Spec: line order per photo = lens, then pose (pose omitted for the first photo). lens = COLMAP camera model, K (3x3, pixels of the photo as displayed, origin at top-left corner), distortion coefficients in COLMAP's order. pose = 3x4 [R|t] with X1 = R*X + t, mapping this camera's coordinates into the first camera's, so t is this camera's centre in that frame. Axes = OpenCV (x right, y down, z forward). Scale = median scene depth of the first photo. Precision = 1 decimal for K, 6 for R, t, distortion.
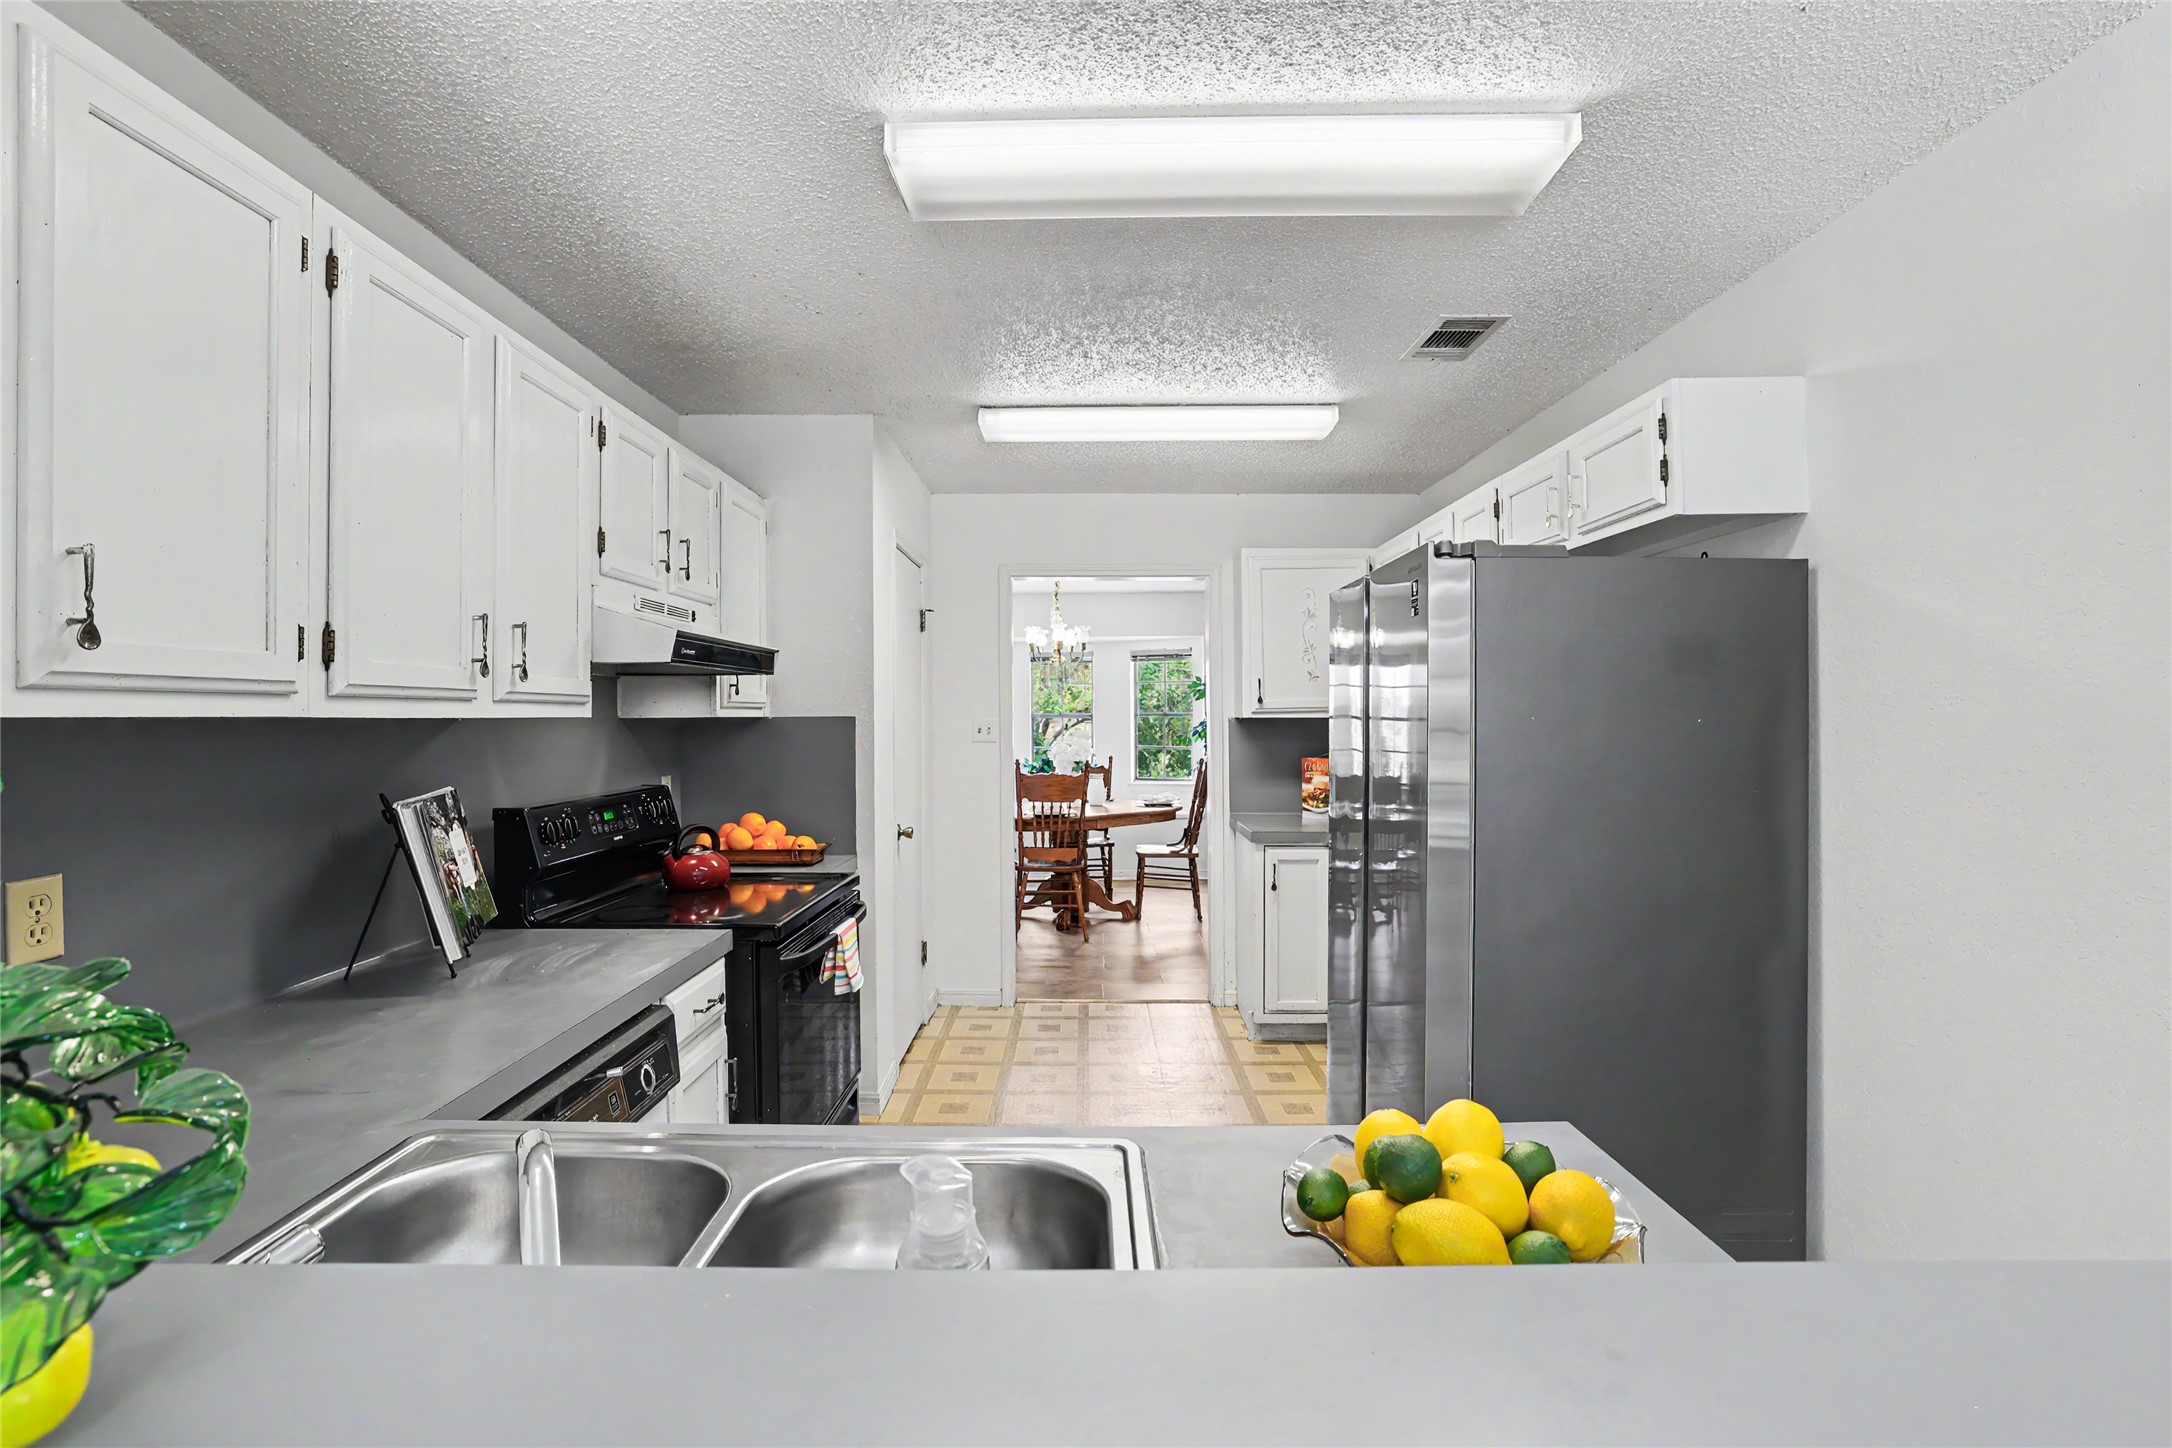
lens RADIAL K [[1008.5, 0, 1091.3], [0, 1008.5, 726.3], [0, 0, 1]] dist [-0.005452, 0.001007]
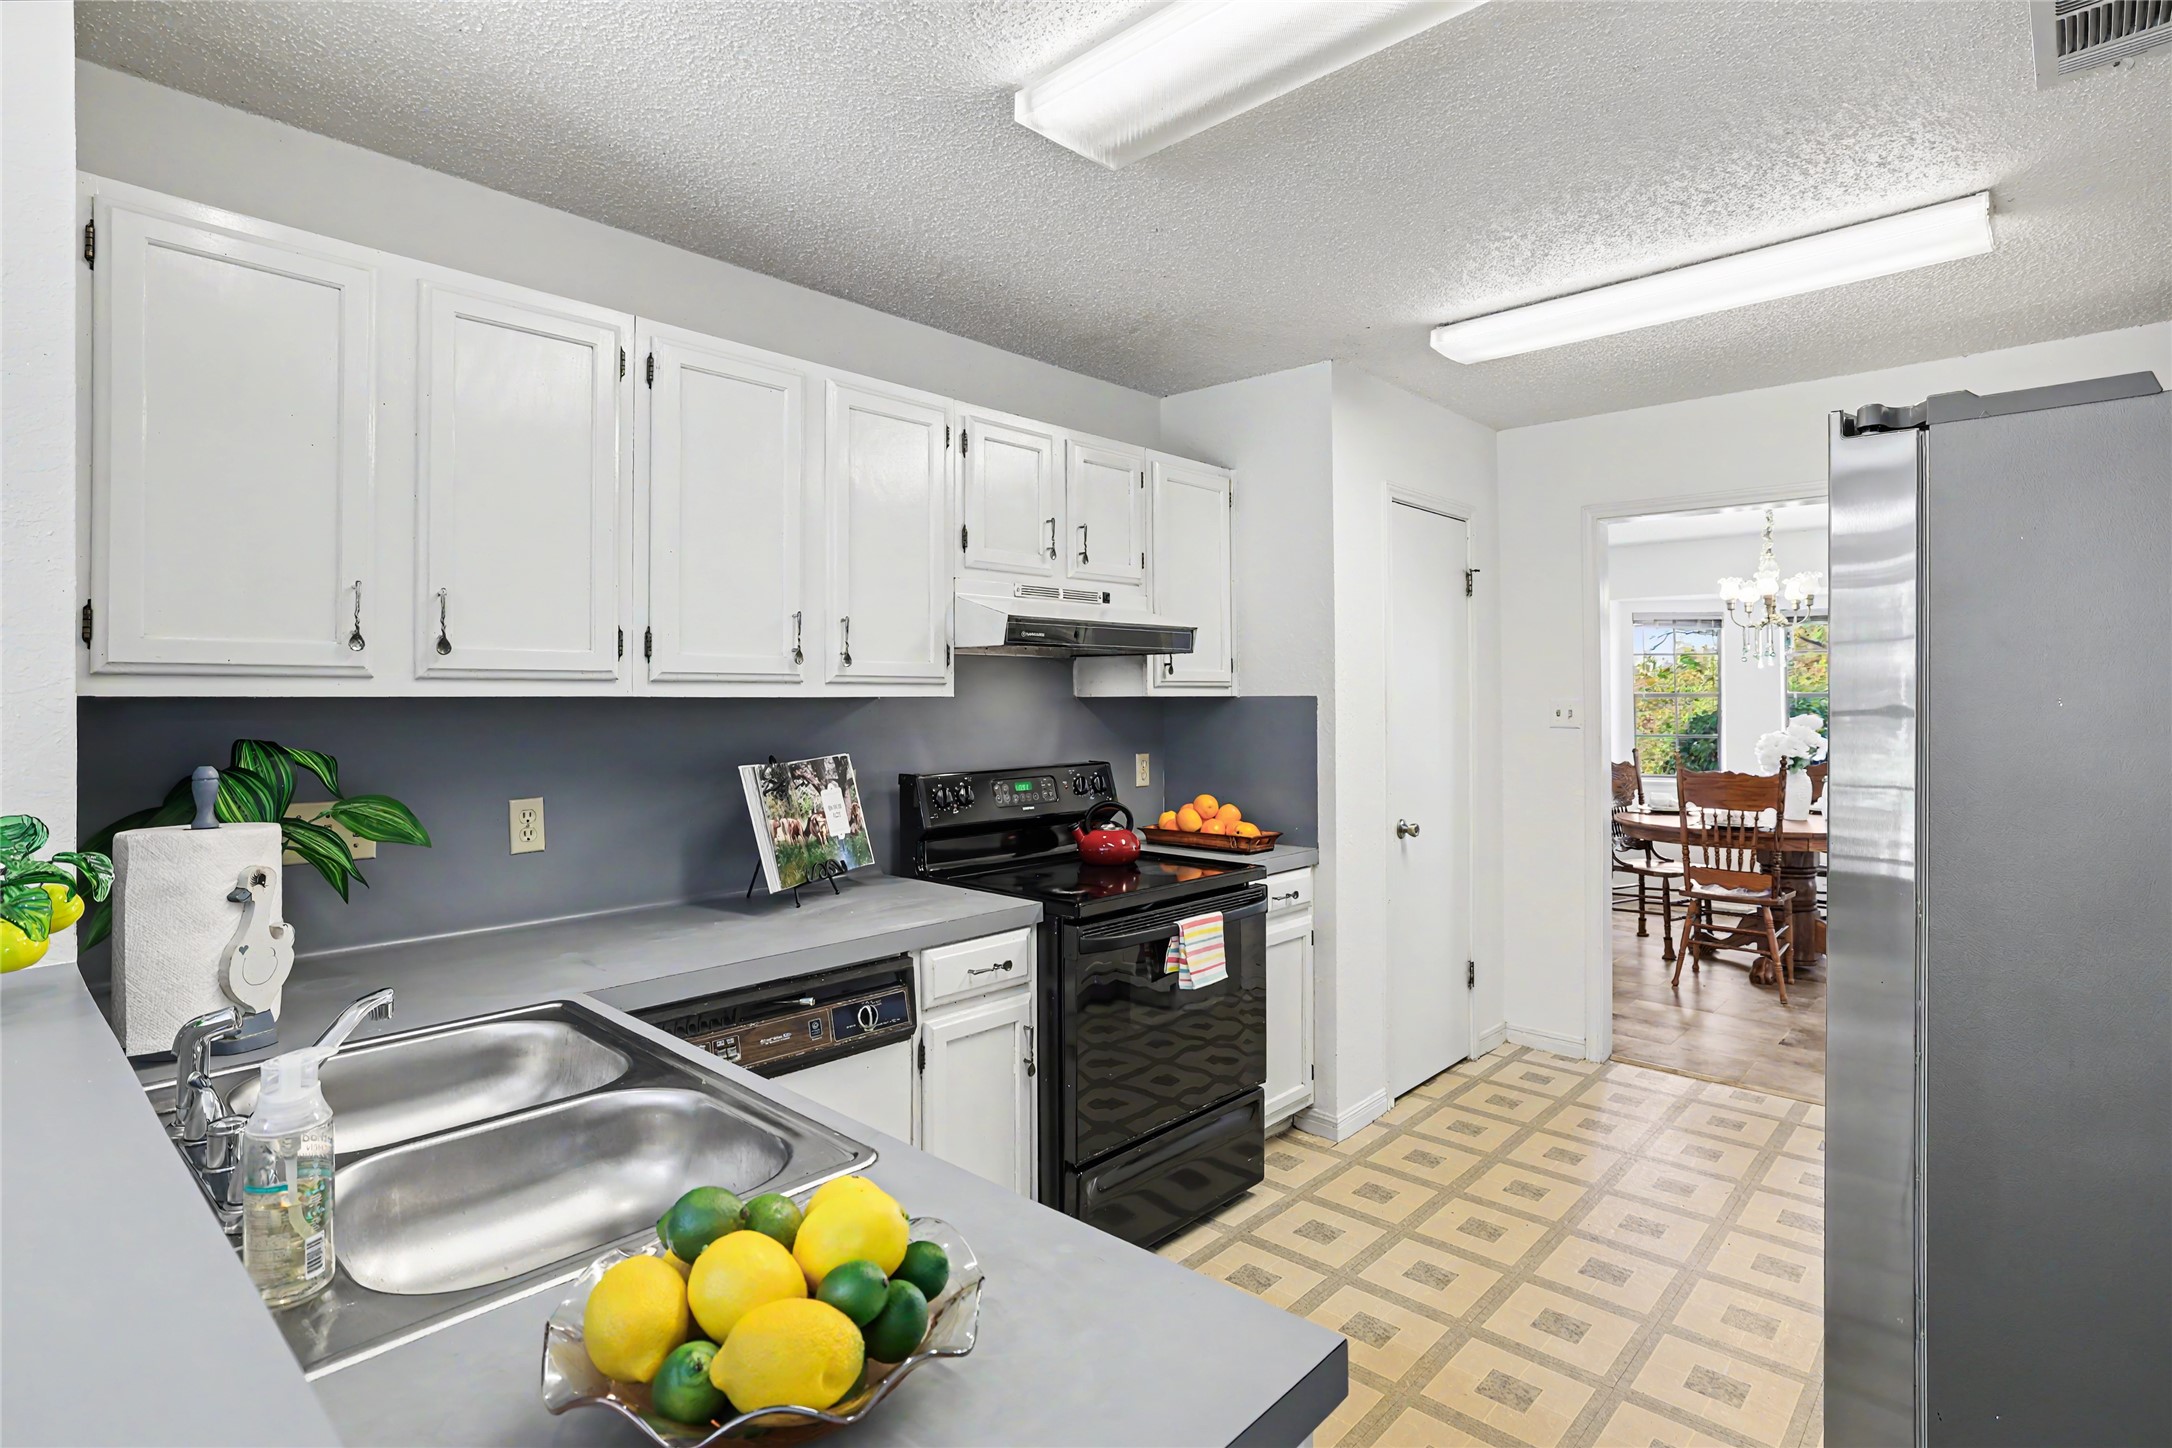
lens RADIAL K [[1097.5, 0, 1076.8], [0, 1097.5, 705.7], [0, 0, 1]] dist [-0.021087, 0.001679]
pose [[0.728621, 0.007689, -0.684874, 0.320264], [-0.007538, 0.999966, 0.003207, -0.002802], [0.684875, 0.002826, 0.728655, 0.150622]]
